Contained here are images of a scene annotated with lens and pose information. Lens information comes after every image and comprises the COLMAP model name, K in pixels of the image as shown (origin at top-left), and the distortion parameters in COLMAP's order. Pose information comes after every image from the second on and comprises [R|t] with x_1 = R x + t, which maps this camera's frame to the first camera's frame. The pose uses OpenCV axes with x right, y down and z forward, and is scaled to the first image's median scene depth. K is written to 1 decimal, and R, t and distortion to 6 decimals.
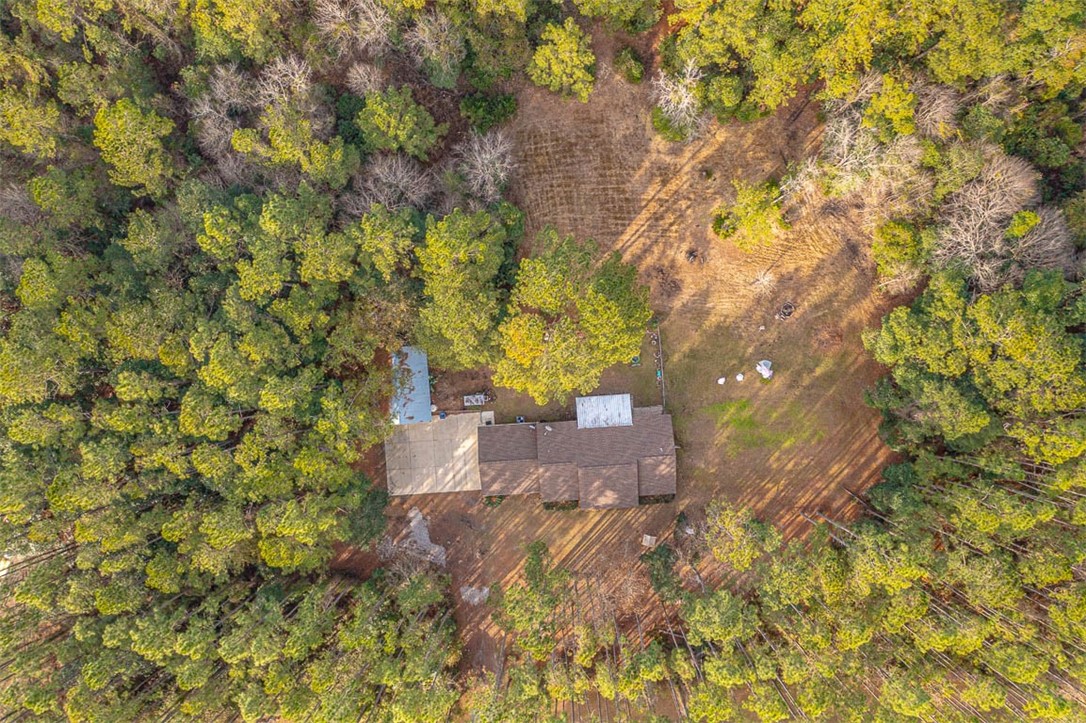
lens RADIAL K [[848.4, 0, 543.0], [0, 848.4, 361.5], [0, 0, 1]] dist [-0.001790, 0.011237]
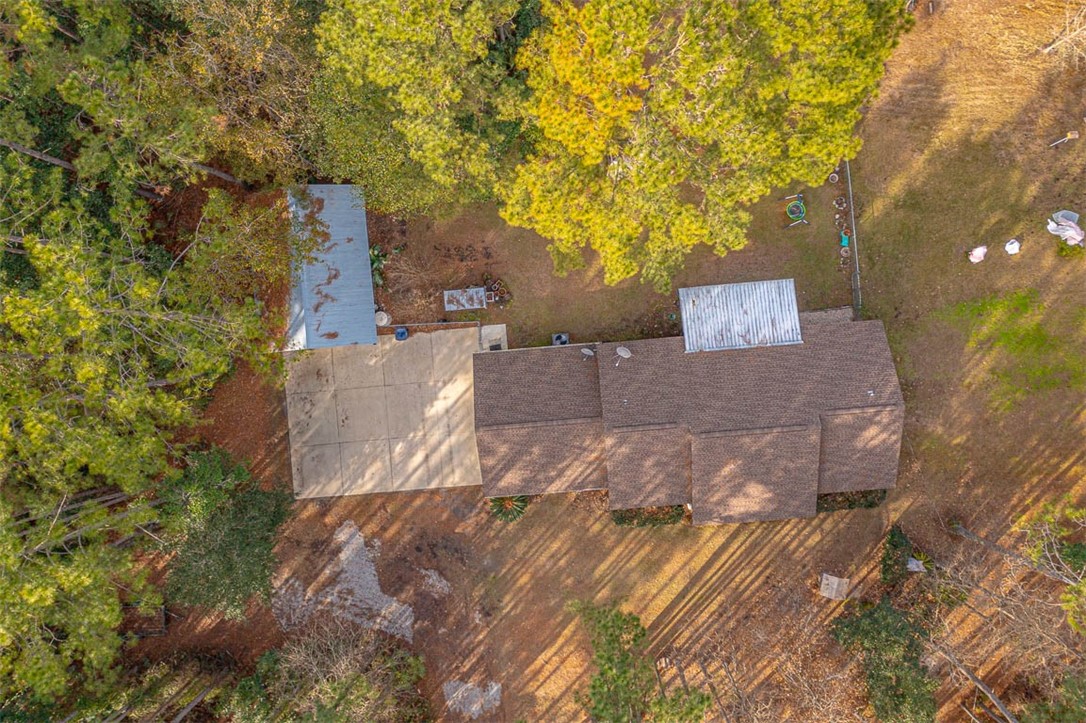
lens RADIAL K [[848.4, 0, 543.0], [0, 848.4, 361.5], [0, 0, 1]] dist [-0.001790, 0.011237]
pose [[0.999878, -0.012896, -0.008810, -0.032760], [0.012983, 0.999867, 0.009849, 0.076106], [0.008682, -0.009962, 0.999913, 0.513878]]
